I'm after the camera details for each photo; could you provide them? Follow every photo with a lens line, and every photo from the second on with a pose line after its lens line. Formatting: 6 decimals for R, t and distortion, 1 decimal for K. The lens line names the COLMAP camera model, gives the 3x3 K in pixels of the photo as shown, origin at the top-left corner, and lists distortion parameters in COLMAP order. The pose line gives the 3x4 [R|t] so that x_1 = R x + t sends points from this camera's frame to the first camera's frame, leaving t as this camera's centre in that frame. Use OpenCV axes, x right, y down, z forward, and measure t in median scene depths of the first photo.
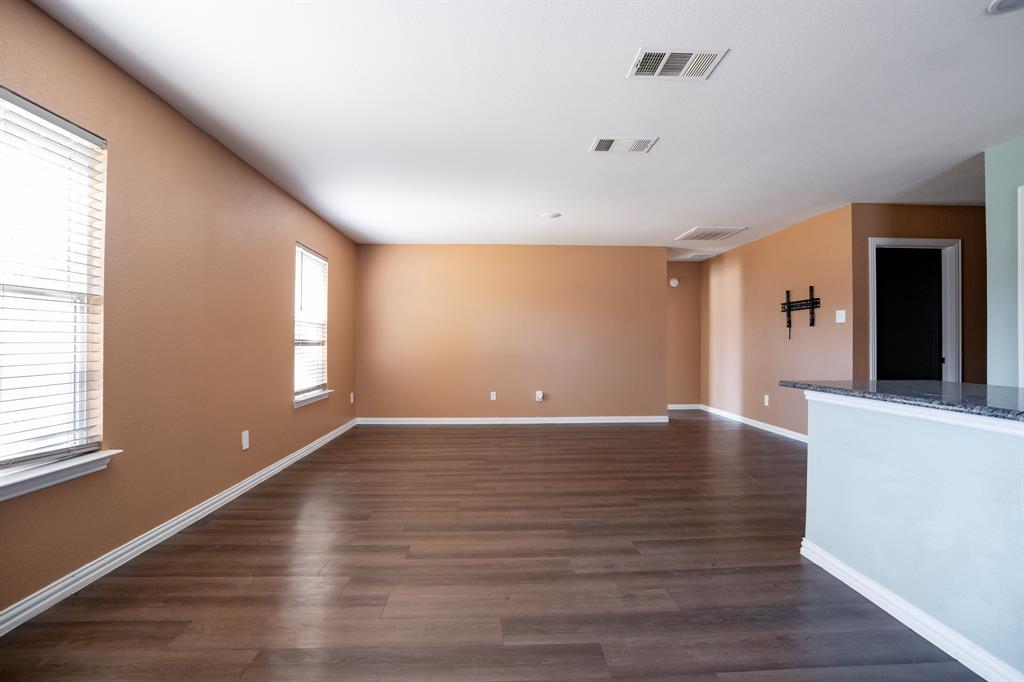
lens RADIAL K [[475.9, 0, 514.7], [0, 475.9, 341.8], [0, 0, 1]] dist [-0.037837, 0.003102]
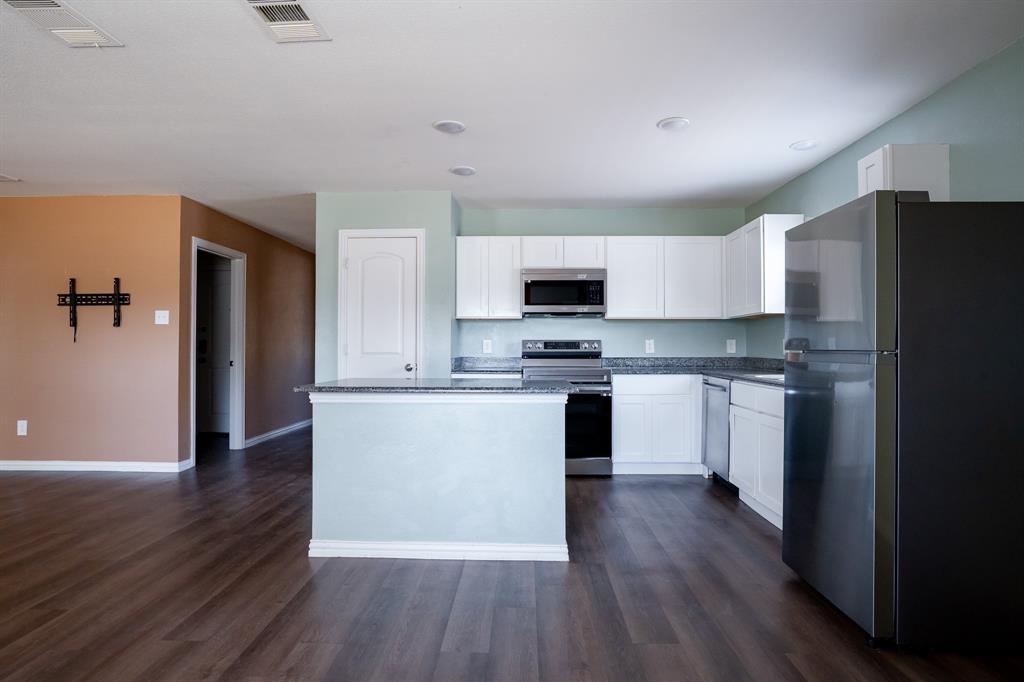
lens RADIAL K [[553.0, 0, 508.9], [0, 553.0, 341.0], [0, 0, 1]] dist [-0.004869, 0.000021]
pose [[0.069010, 0.011365, 0.997551, -0.303521], [-0.004759, 0.999927, -0.011063, -0.000834], [-0.997605, -0.003984, 0.069059, 0.265004]]
